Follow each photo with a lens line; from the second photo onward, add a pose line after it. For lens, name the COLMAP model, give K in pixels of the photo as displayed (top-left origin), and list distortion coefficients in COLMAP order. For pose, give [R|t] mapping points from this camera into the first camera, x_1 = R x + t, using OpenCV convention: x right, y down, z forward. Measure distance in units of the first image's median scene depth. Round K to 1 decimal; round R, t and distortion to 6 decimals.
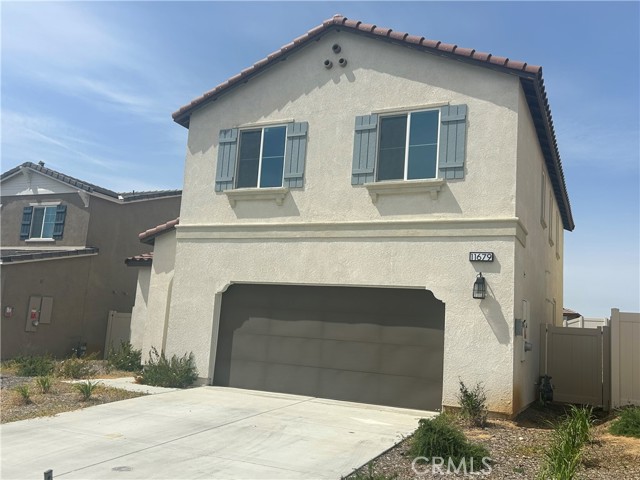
lens RADIAL K [[590.0, 0, 320.0], [0, 590.0, 240.0], [0, 0, 1]] dist [0.049552, -0.004403]
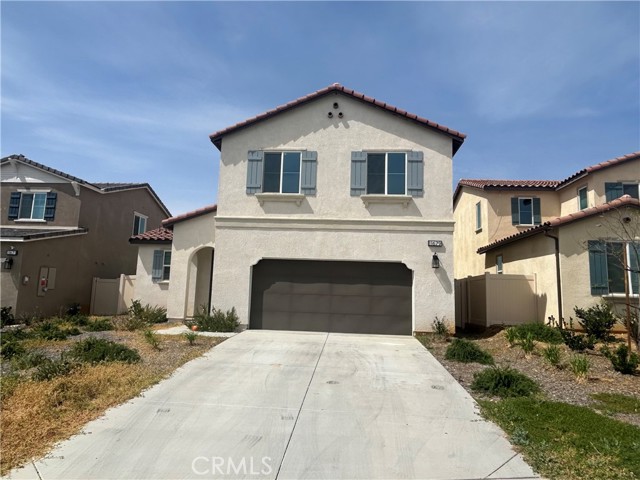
lens RADIAL K [[412.4, 0, 320.5], [0, 412.4, 232.2], [0, 0, 1]] dist [0.000087, 0.000398]
pose [[0.934038, 0.017151, 0.356763, -0.386095], [-0.026380, 0.999431, 0.021019, -0.016663], [-0.356199, -0.029044, 0.933959, 0.010450]]
